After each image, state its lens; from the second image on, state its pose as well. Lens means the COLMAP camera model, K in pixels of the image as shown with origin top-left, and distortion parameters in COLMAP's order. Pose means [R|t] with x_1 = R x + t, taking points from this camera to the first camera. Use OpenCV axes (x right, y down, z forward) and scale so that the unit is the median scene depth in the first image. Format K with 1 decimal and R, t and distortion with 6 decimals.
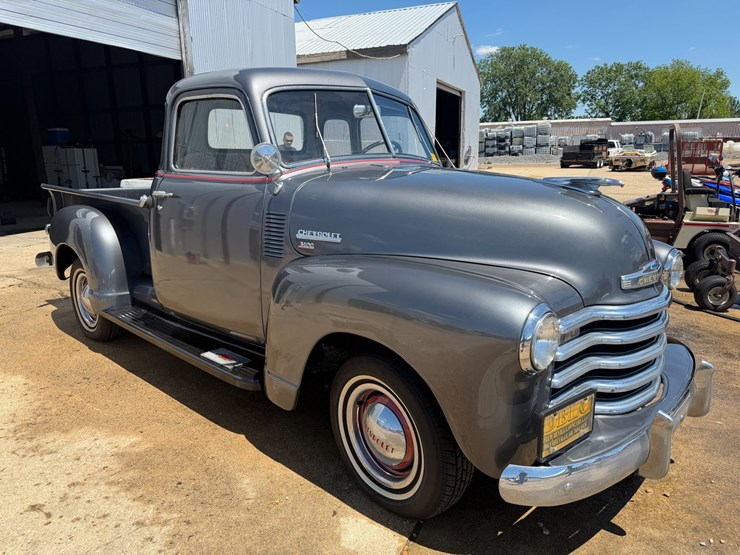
lens RADIAL K [[532.8, 0, 368.5], [0, 532.8, 277.8], [0, 0, 1]] dist [0.027987, -0.037311]
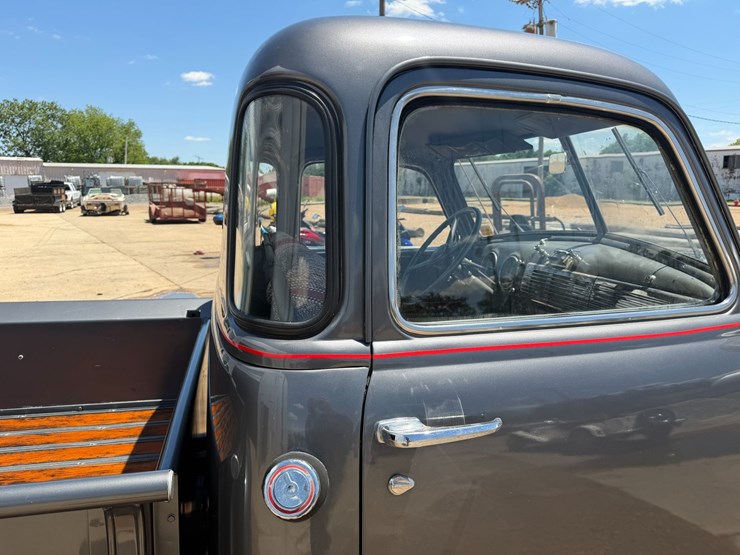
lens RADIAL K [[532.8, 0, 375.2], [0, 532.8, 279.6], [0, 0, 1]] dist [0.027987, -0.037311]
pose [[0.535622, -0.123422, 0.835390, -0.675650], [0.183037, 0.982712, 0.027831, -0.216513], [-0.824382, 0.138000, 0.548953, 0.783813]]
